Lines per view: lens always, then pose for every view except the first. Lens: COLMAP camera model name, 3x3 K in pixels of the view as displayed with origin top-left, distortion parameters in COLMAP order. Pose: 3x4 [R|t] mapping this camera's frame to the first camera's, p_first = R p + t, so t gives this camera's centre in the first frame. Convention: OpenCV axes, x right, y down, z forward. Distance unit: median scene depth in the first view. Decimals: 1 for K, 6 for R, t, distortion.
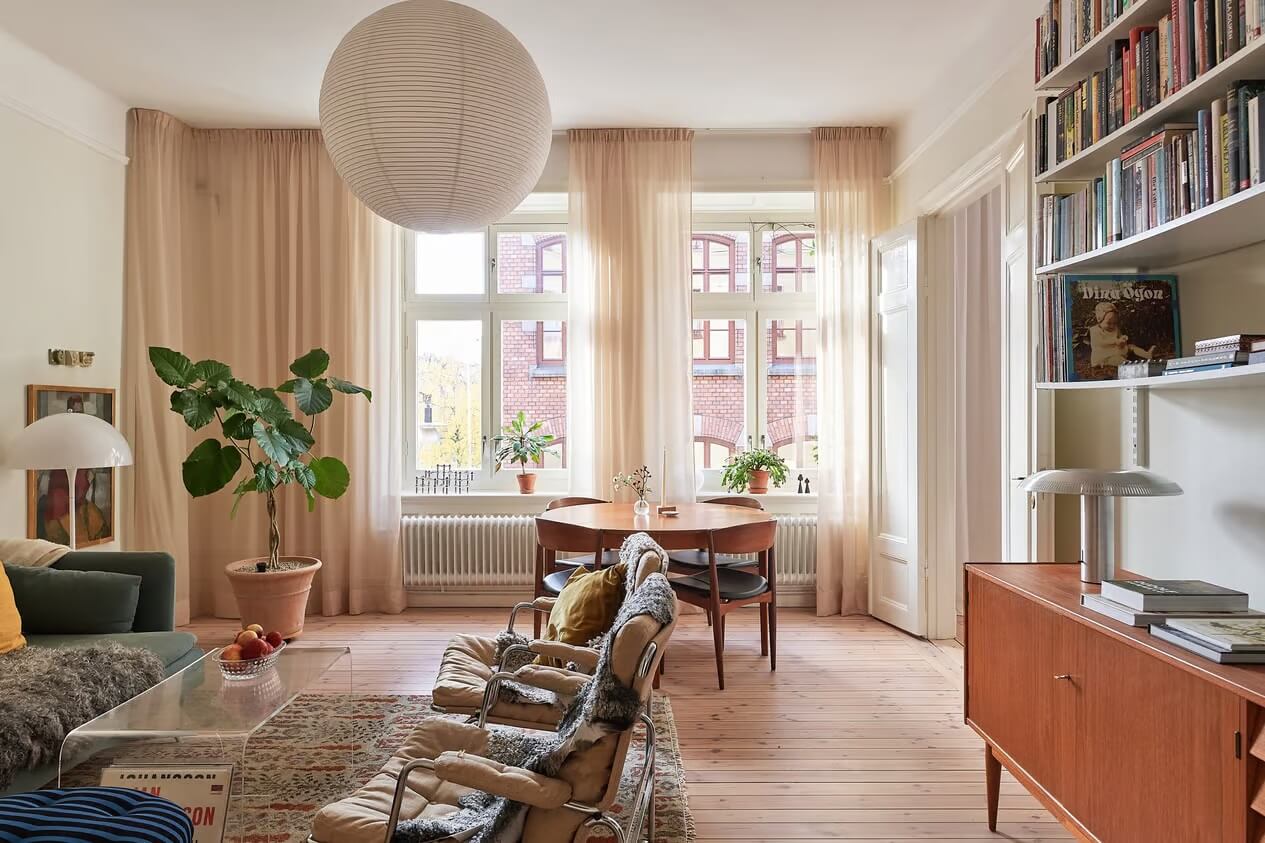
lens RADIAL K [[867.4, 0, 625.3], [0, 867.4, 419.9], [0, 0, 1]] dist [0.004634, -0.001894]
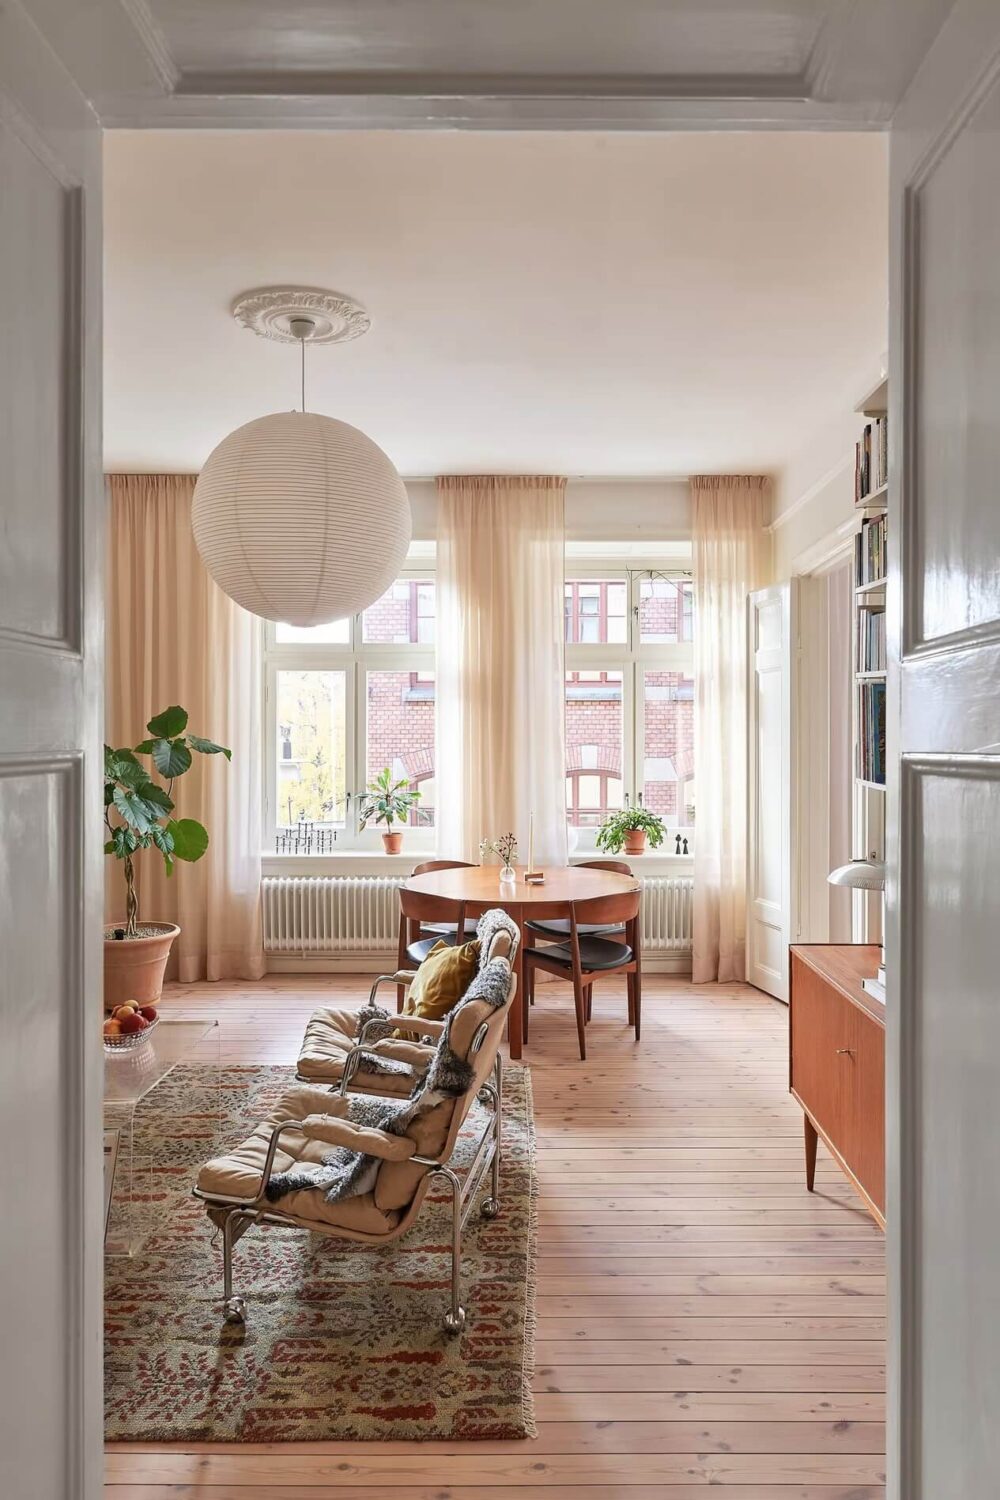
lens RADIAL K [[1028.5, 0, 525.8], [0, 1028.5, 737.3], [0, 0, 1]] dist [0.004634, -0.001894]
pose [[0.999972, 0.002180, 0.007214, 0.027831], [-0.002182, 0.999998, 0.000278, -0.050126], [-0.007213, -0.000294, 0.999974, -0.151700]]
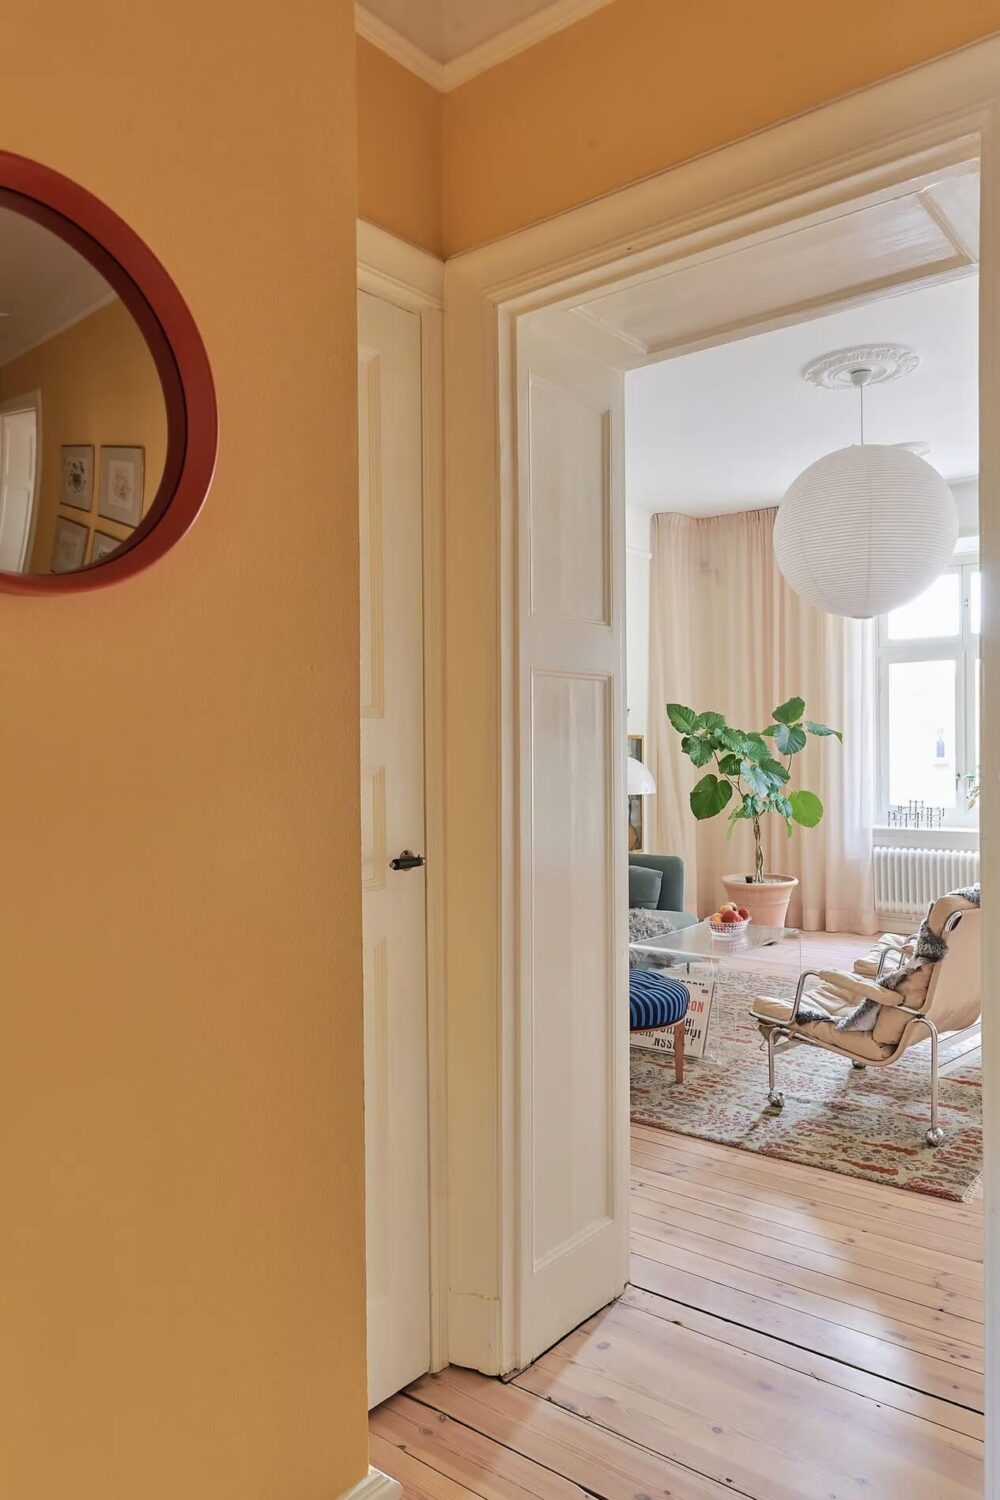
lens RADIAL K [[1028.5, 0, 499.9], [0, 1028.5, 756.1], [0, 0, 1]] dist [0.004634, -0.001894]
pose [[0.788024, -0.002479, -0.615639, 0.184597], [0.005424, 0.999981, 0.002917, -0.009933], [0.615620, -0.005638, 0.788023, -0.334567]]
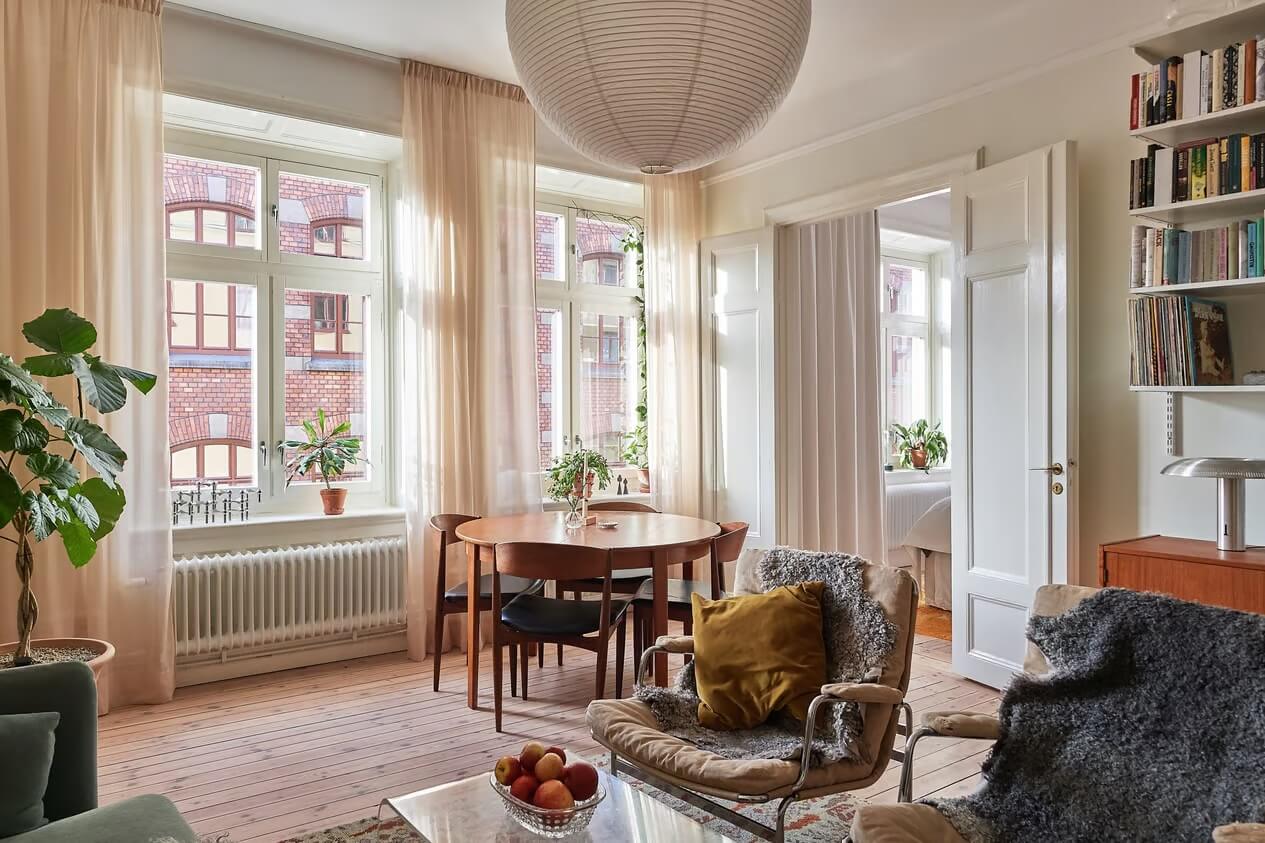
lens RADIAL K [[867.4, 0, 627.4], [0, 867.4, 420.2], [0, 0, 1]] dist [0.004634, -0.001894]
pose [[0.802028, -0.004452, 0.597270, -0.414158], [0.003365, 0.999990, 0.002936, -0.001052], [-0.597277, -0.000346, 0.802035, 0.249100]]
